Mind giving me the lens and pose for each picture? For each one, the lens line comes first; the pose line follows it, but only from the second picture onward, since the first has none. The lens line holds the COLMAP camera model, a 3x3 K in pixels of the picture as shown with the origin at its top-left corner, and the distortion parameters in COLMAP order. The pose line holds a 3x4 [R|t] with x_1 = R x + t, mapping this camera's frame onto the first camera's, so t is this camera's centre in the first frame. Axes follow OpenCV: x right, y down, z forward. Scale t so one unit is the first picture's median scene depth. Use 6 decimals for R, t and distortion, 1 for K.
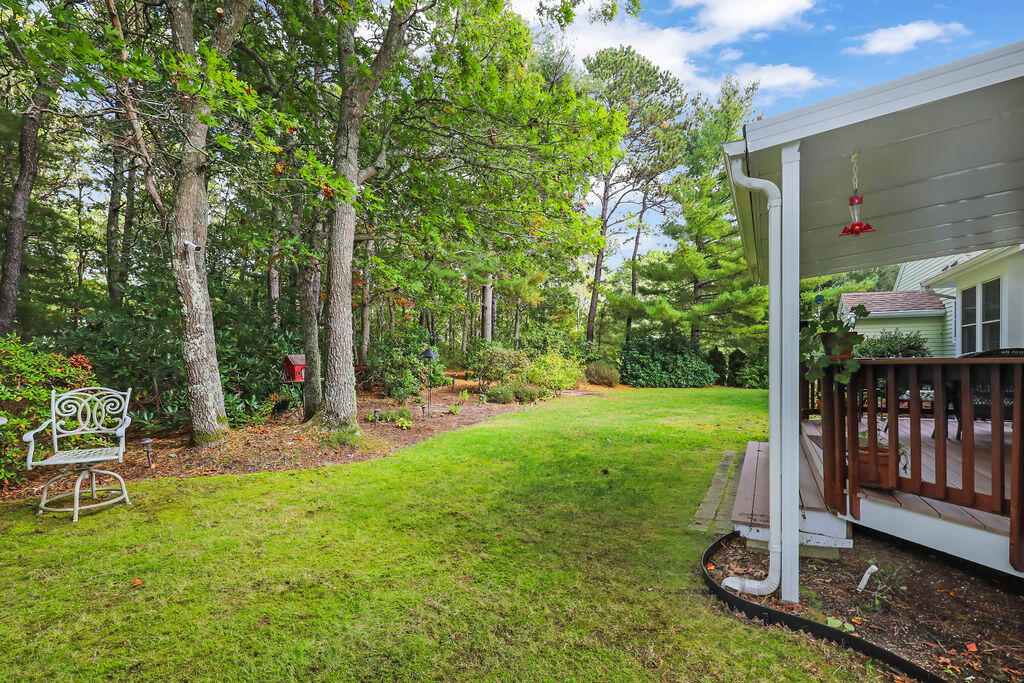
lens RADIAL K [[466.4, 0, 503.7], [0, 466.4, 359.7], [0, 0, 1]] dist [0.002762, -0.001533]
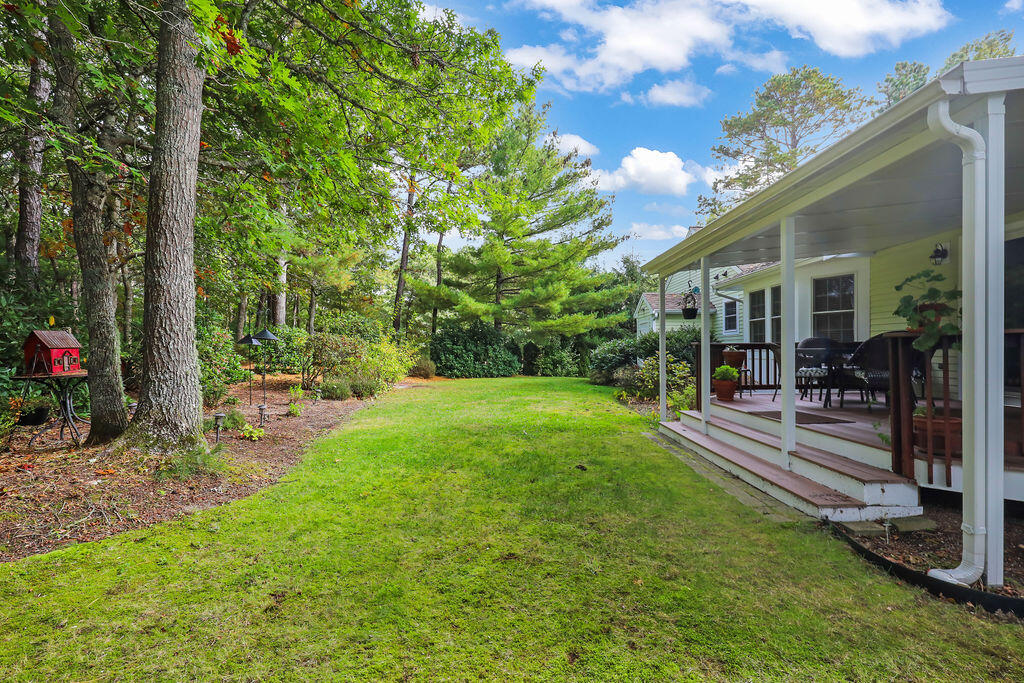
lens RADIAL K [[466.4, 0, 506.5], [0, 466.4, 348.5], [0, 0, 1]] dist [0.002762, -0.001533]
pose [[0.879233, 0.005190, 0.476364, -0.191198], [-0.000077, 0.999942, -0.010751, 0.015708], [-0.476392, 0.009416, 0.879183, 0.177230]]
